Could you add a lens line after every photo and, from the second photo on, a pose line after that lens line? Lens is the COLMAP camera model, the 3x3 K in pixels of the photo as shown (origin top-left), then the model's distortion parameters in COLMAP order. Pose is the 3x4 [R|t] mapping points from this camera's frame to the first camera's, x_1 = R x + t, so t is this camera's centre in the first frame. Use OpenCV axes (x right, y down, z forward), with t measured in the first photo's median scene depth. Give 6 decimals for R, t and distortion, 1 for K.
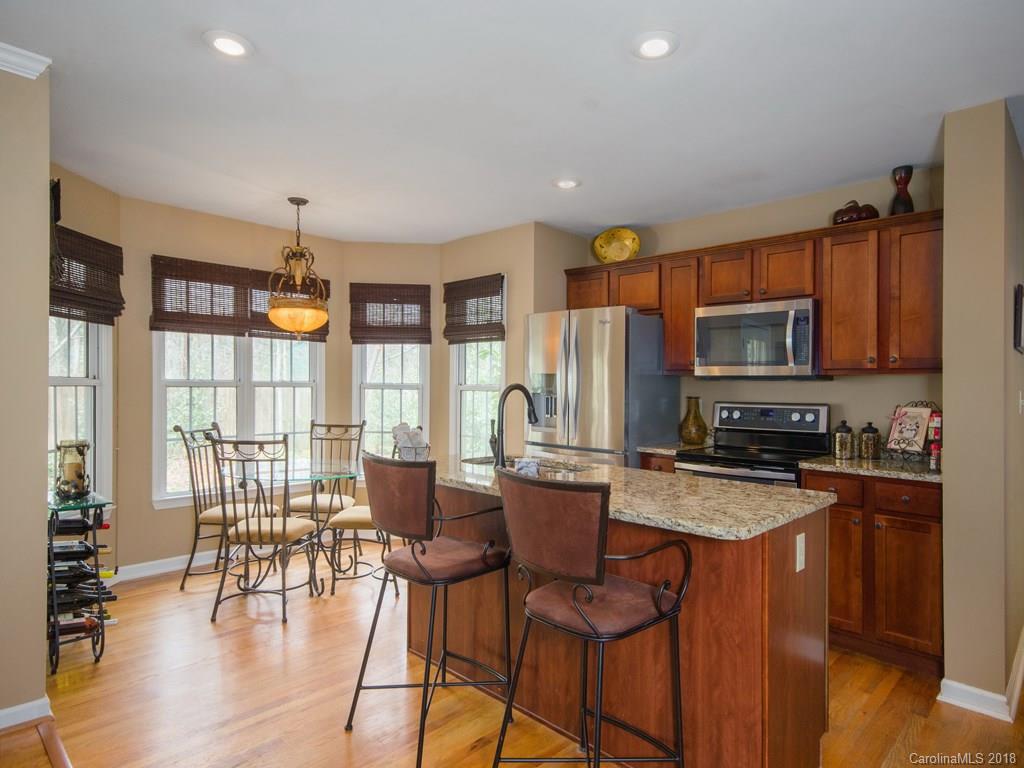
lens RADIAL K [[586.1, 0, 512.0], [0, 586.1, 384.0], [0, 0, 1]] dist [0.016692, 0.000698]
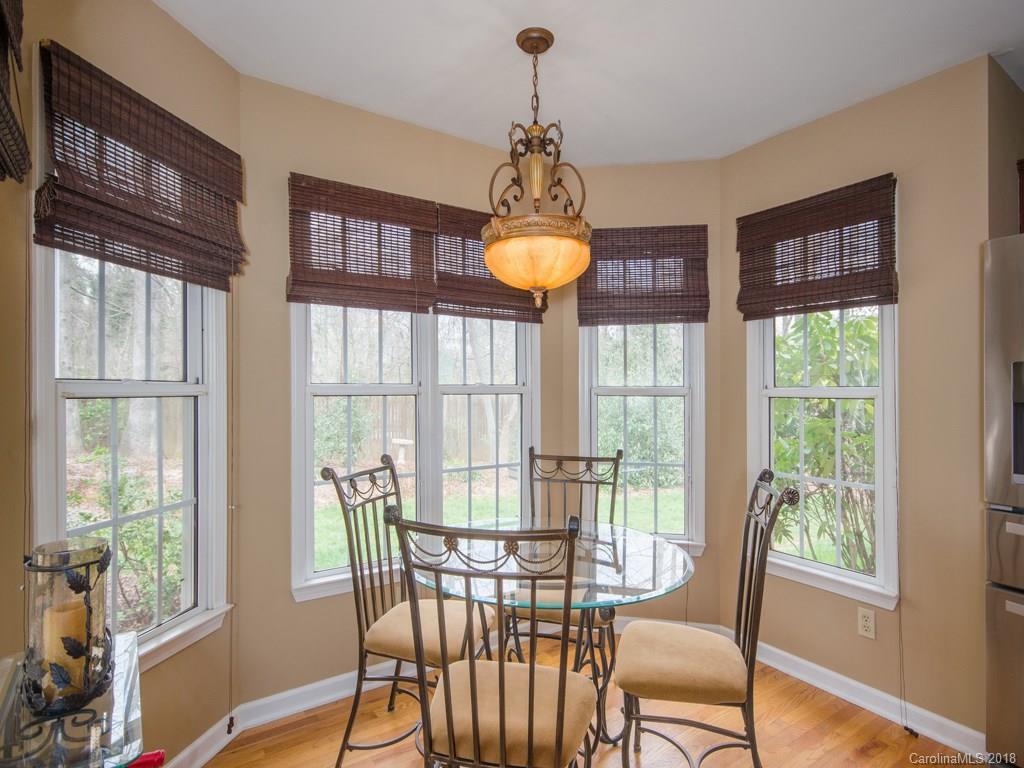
lens RADIAL K [[537.1, 0, 512.0], [0, 537.1, 384.0], [0, 0, 1]] dist [-0.001505, -0.000388]
pose [[0.979986, -0.009208, -0.198856, -0.278316], [0.007374, 0.999923, -0.009964, 0.000656], [0.198932, 0.008298, 0.979978, 0.504760]]
